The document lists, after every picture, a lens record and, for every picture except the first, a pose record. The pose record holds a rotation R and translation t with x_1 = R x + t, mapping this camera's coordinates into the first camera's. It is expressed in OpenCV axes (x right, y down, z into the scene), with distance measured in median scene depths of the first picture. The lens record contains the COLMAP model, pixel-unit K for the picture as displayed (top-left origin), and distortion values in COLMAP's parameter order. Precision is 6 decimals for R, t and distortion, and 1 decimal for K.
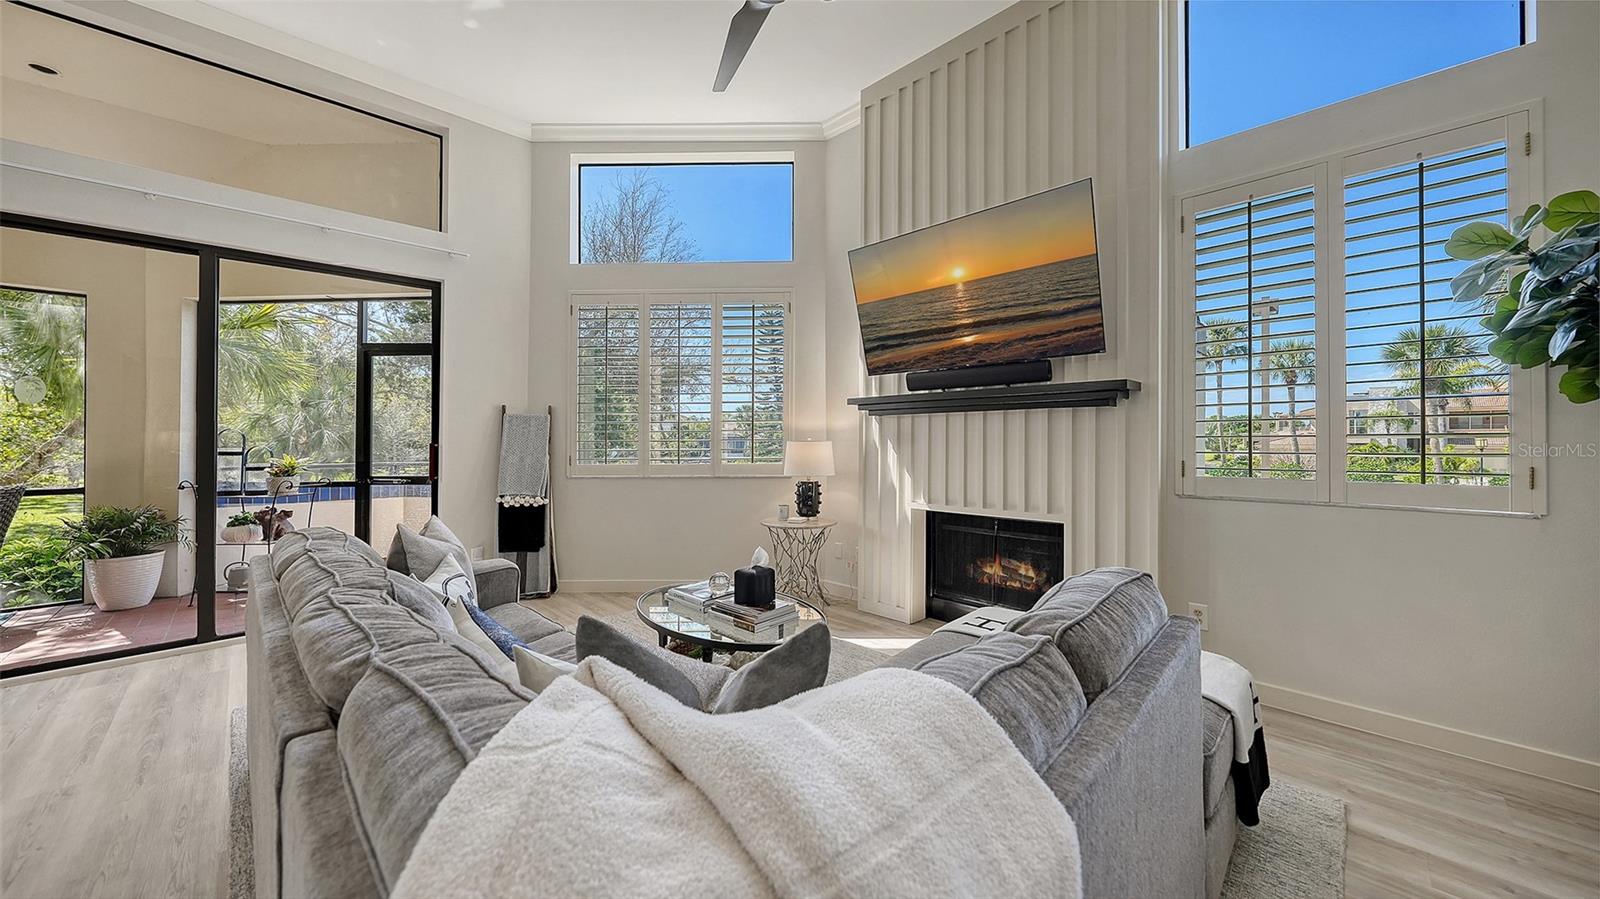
lens RADIAL K [[539.9, 0, 801.9], [0, 539.9, 443.3], [0, 0, 1]] dist [-0.009552, -0.000086]
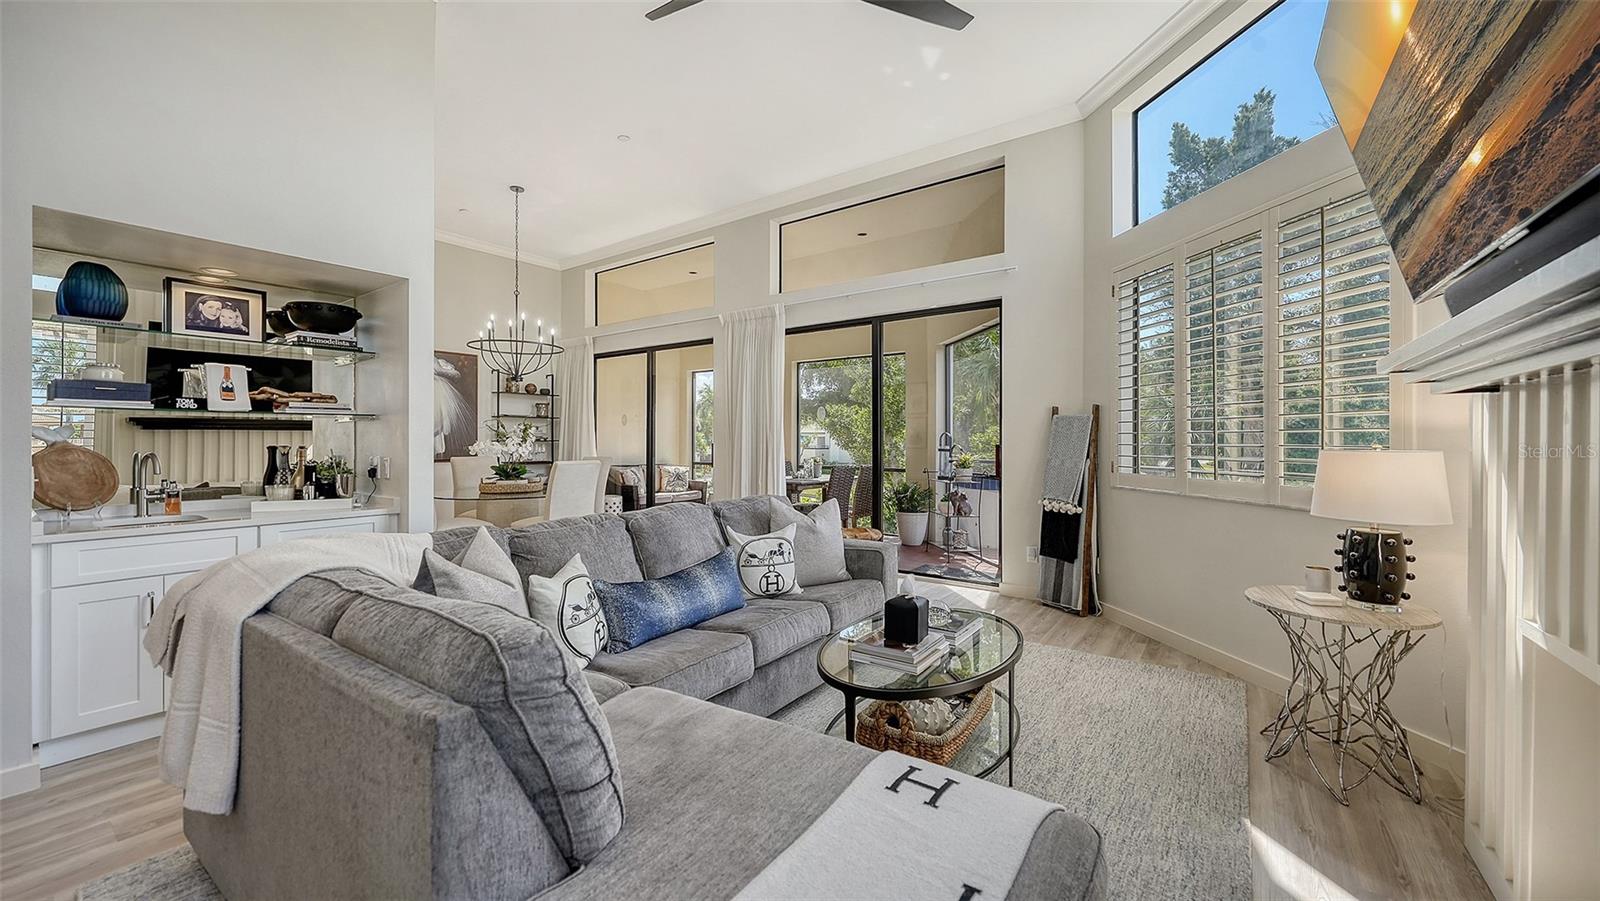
lens RADIAL K [[584.6, 0, 787.1], [0, 584.6, 445.3], [0, 0, 1]] dist [-0.021847, 0.006863]
pose [[0.156572, 0.014375, -0.987562, 0.487937], [-0.014098, 0.999825, 0.012318, -0.008106], [0.987566, 0.011994, 0.156747, 0.419691]]
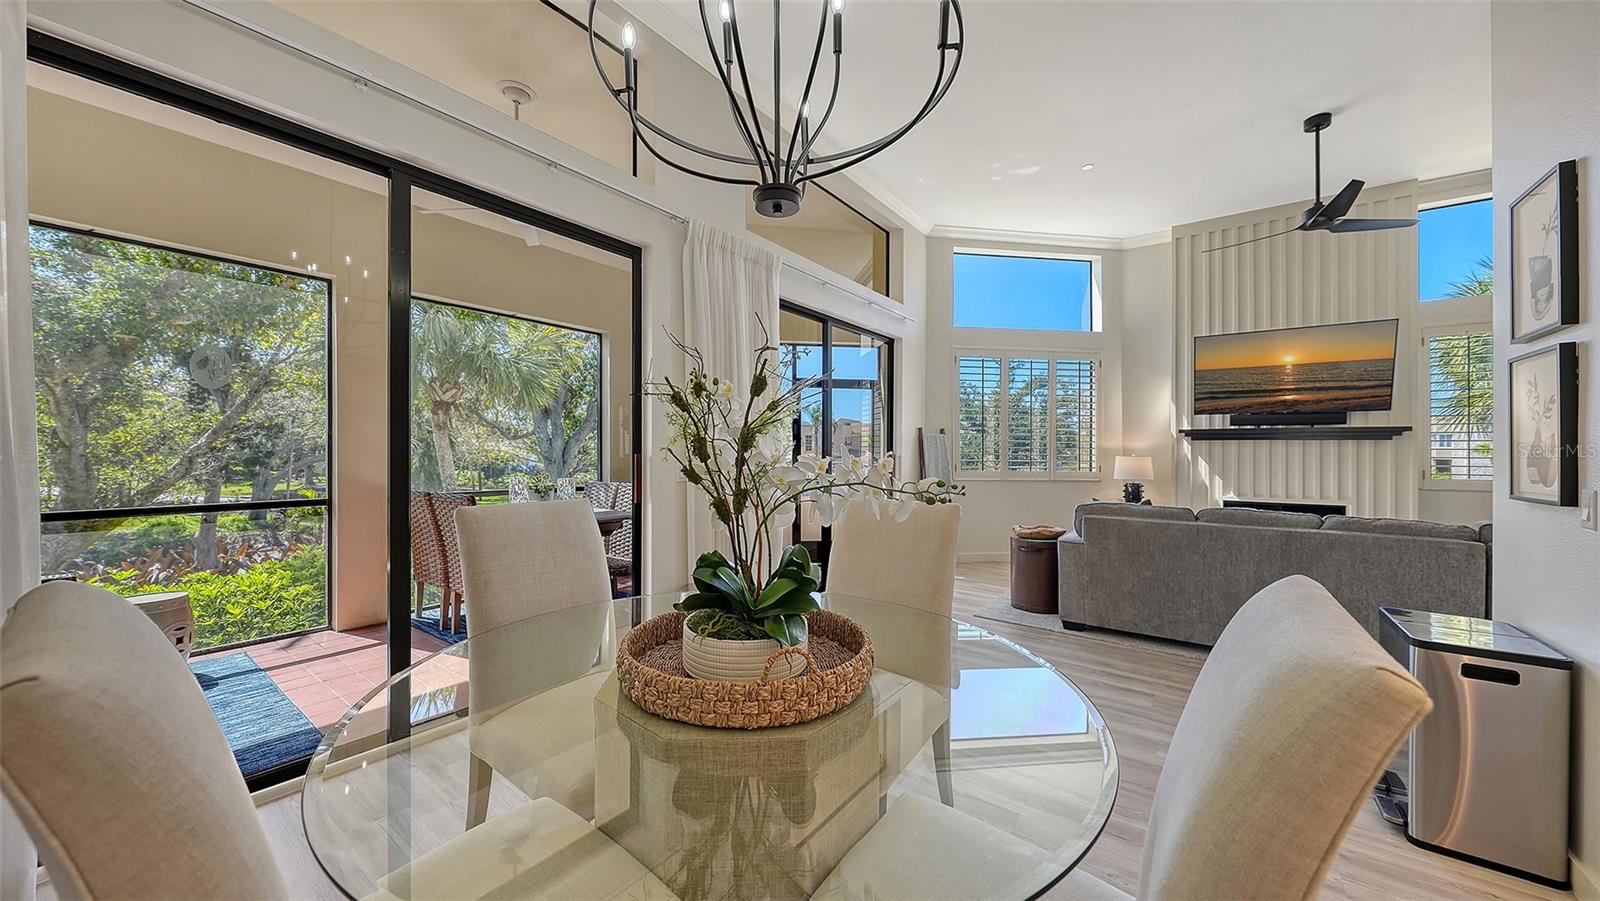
lens RADIAL K [[527.0, 0, 800.0], [0, 527.0, 450.5], [0, 0, 1]] dist [-0.008420, -0.000060]
pose [[0.989679, 0.009857, 0.142961, -1.163031], [-0.009253, 0.999945, -0.004893, -0.003888], [-0.143002, 0.003520, 0.989716, -0.322816]]
